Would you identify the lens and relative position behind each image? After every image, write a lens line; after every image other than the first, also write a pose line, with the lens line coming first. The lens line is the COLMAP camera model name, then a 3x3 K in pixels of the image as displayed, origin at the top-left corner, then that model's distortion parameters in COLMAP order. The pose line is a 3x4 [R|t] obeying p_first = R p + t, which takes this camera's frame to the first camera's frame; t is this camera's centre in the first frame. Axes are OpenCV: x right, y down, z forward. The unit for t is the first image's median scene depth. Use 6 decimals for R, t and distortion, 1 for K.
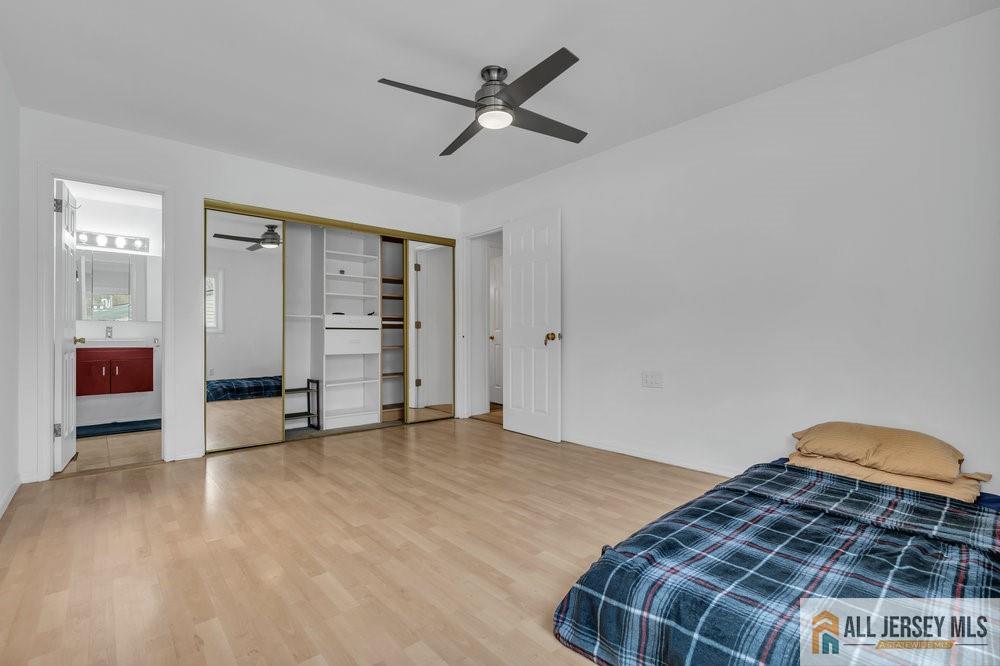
lens RADIAL K [[447.2, 0, 500.0], [0, 447.2, 333.0], [0, 0, 1]] dist [-0.000433, -0.000235]
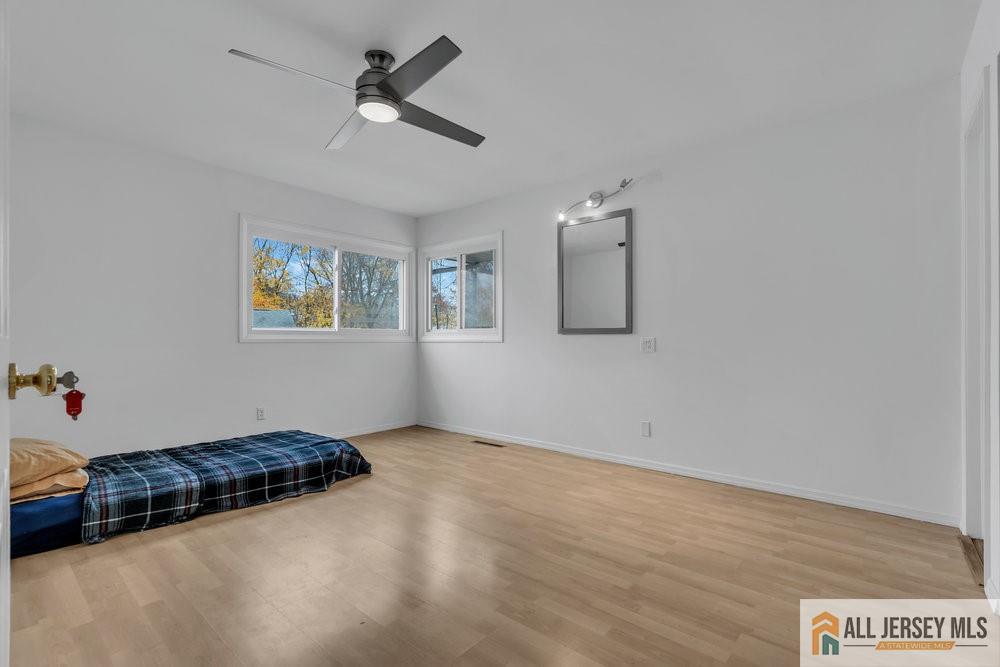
lens RADIAL K [[447.2, 0, 500.0], [0, 447.2, 333.5], [0, 0, 1]] dist [-0.000433, -0.000235]
pose [[-0.988520, -0.001614, -0.151082, -0.104689], [-0.000328, 0.999964, -0.008533, -0.025167], [0.151090, -0.008385, -0.988484, 1.827937]]
